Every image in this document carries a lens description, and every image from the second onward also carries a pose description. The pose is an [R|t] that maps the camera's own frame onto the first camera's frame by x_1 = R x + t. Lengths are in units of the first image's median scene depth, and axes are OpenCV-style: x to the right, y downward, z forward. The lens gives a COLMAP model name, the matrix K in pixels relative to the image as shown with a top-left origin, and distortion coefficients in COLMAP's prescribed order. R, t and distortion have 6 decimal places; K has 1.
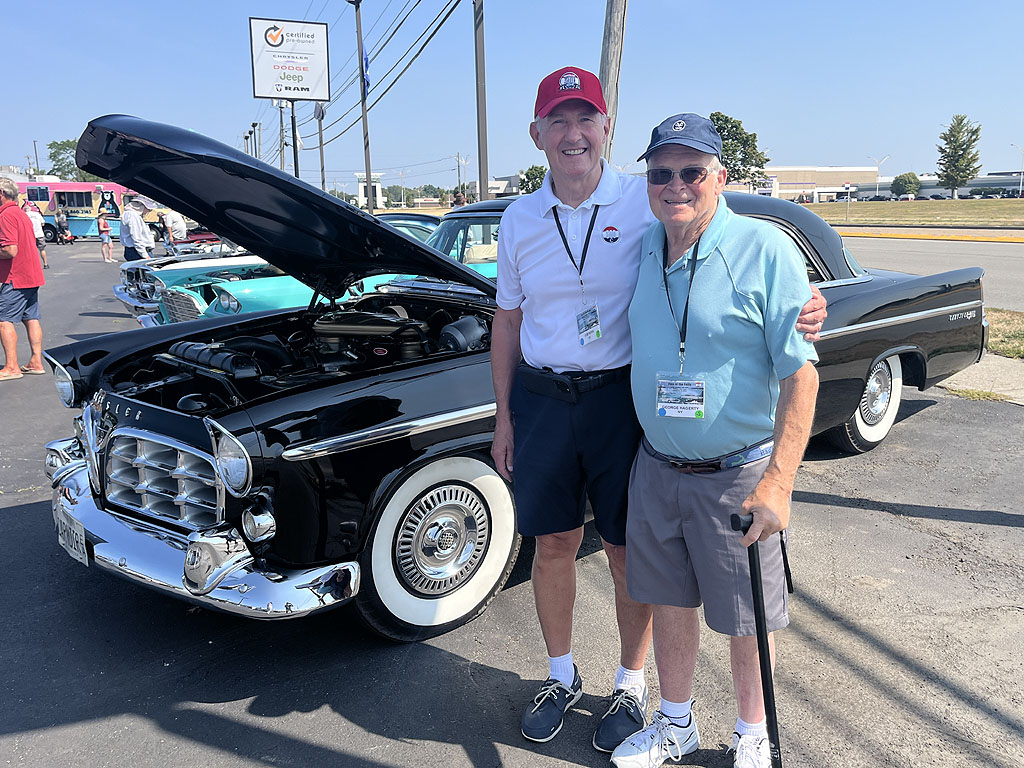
lens RADIAL K [[858.6, 0, 513.8], [0, 858.6, 393.9], [0, 0, 1]] dist [0.053013, -0.063092]
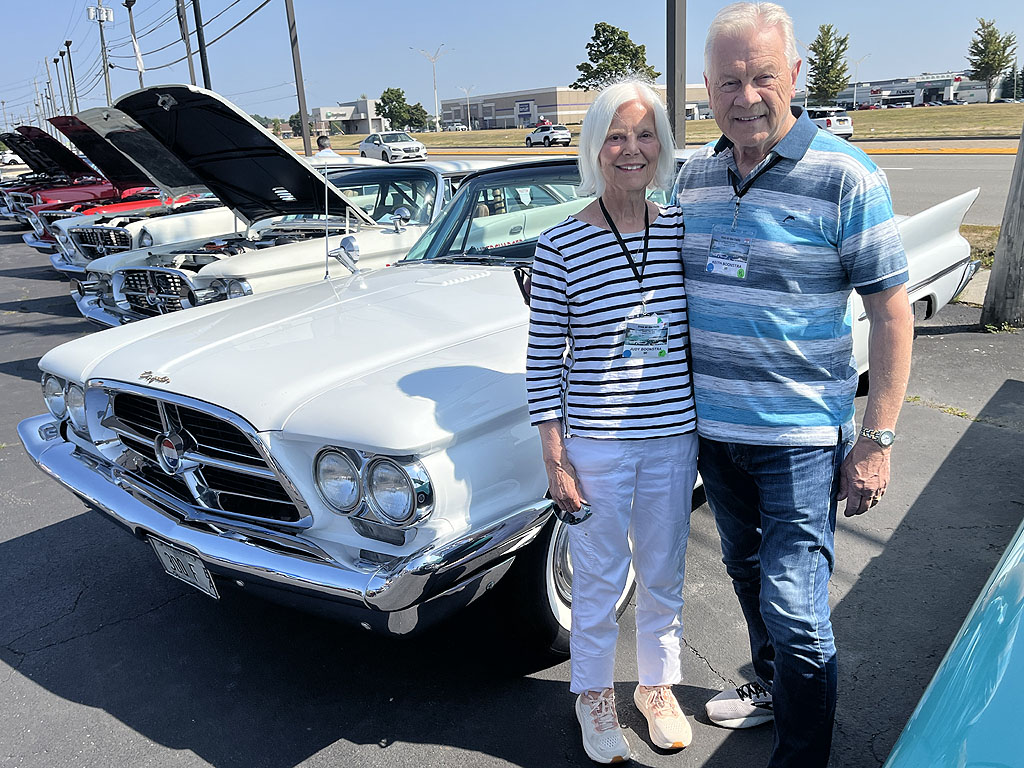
lens RADIAL K [[858.6, 0, 515.2], [0, 858.6, 383.0], [0, 0, 1]] dist [0.053013, -0.063092]
pose [[0.982201, -0.083130, 0.168436, -0.325520], [0.071355, 0.994642, 0.074801, -0.141414], [-0.173752, -0.061451, 0.982870, 0.639851]]
